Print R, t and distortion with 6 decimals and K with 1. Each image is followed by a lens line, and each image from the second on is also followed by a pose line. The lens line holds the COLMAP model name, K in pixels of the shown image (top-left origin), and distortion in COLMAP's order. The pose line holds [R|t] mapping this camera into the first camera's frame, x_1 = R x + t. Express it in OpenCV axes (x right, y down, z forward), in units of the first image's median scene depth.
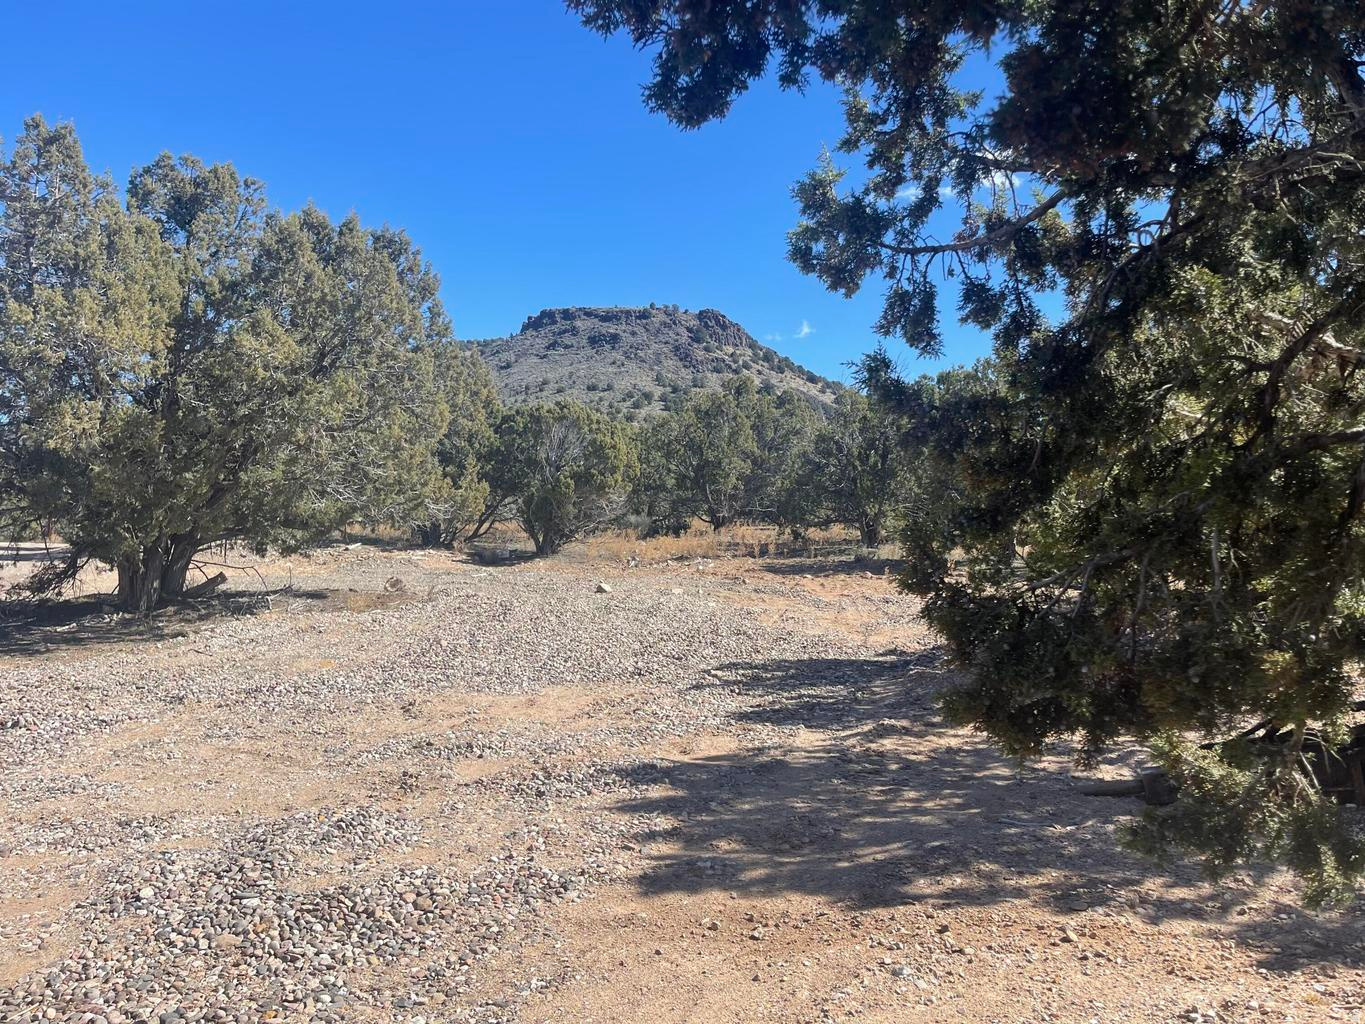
lens RADIAL K [[1000.6, 0, 681.1], [0, 1000.6, 510.4], [0, 0, 1]] dist [-0.010221, -0.004062]
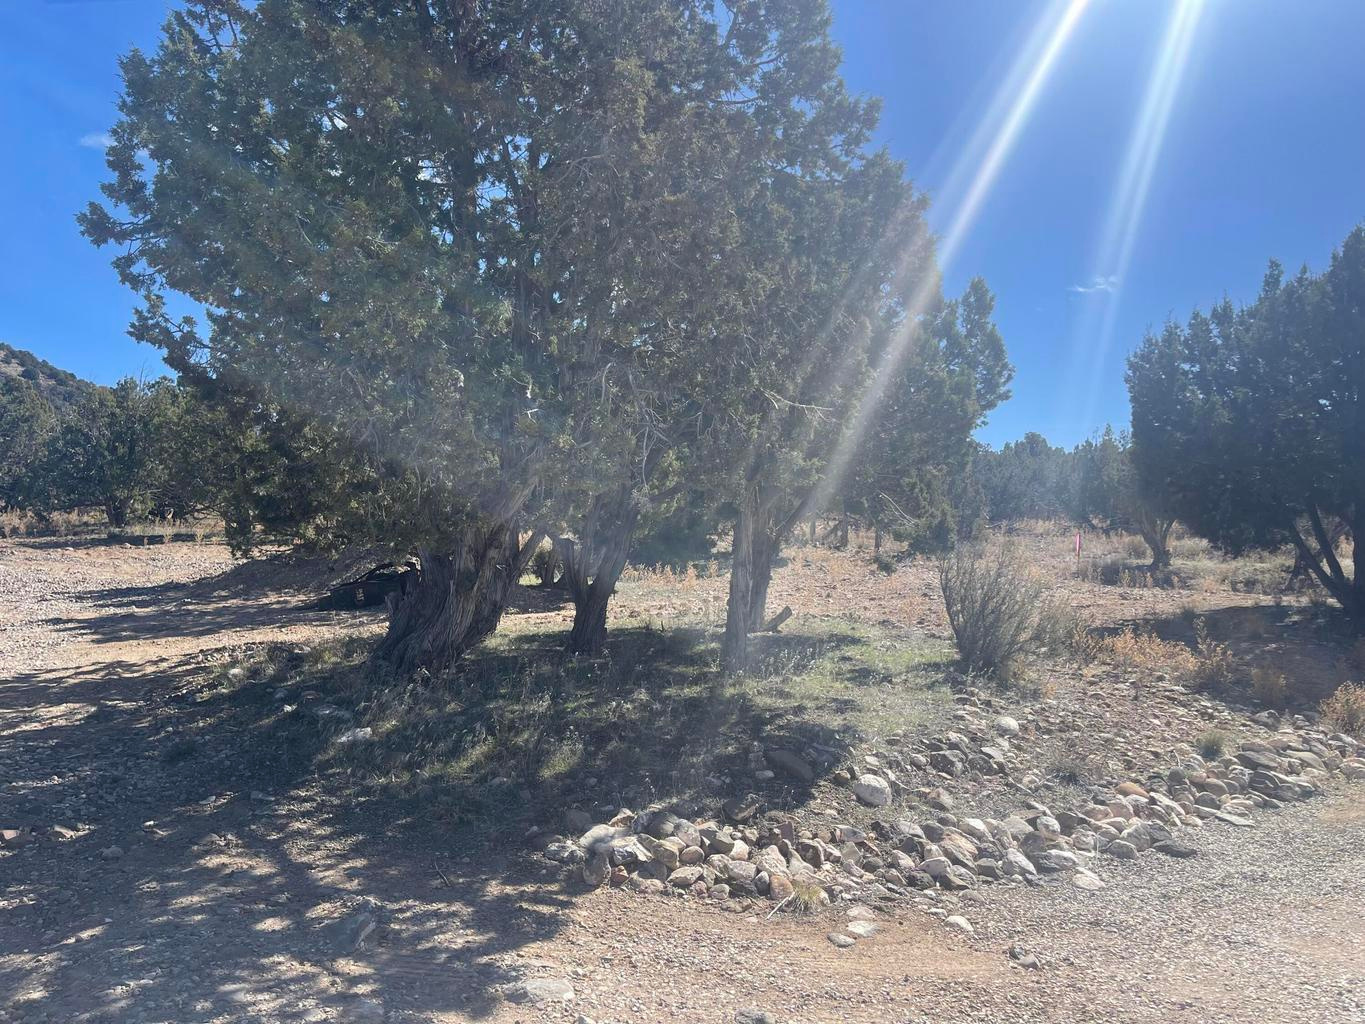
lens RADIAL K [[1000.6, 0, 681.2], [0, 1000.6, 509.3], [0, 0, 1]] dist [-0.010221, -0.004062]
pose [[0.741047, -0.007480, 0.671412, -0.101482], [0.002647, 0.999963, 0.008219, 0.009071], [-0.671448, -0.004313, 0.741039, -0.283681]]
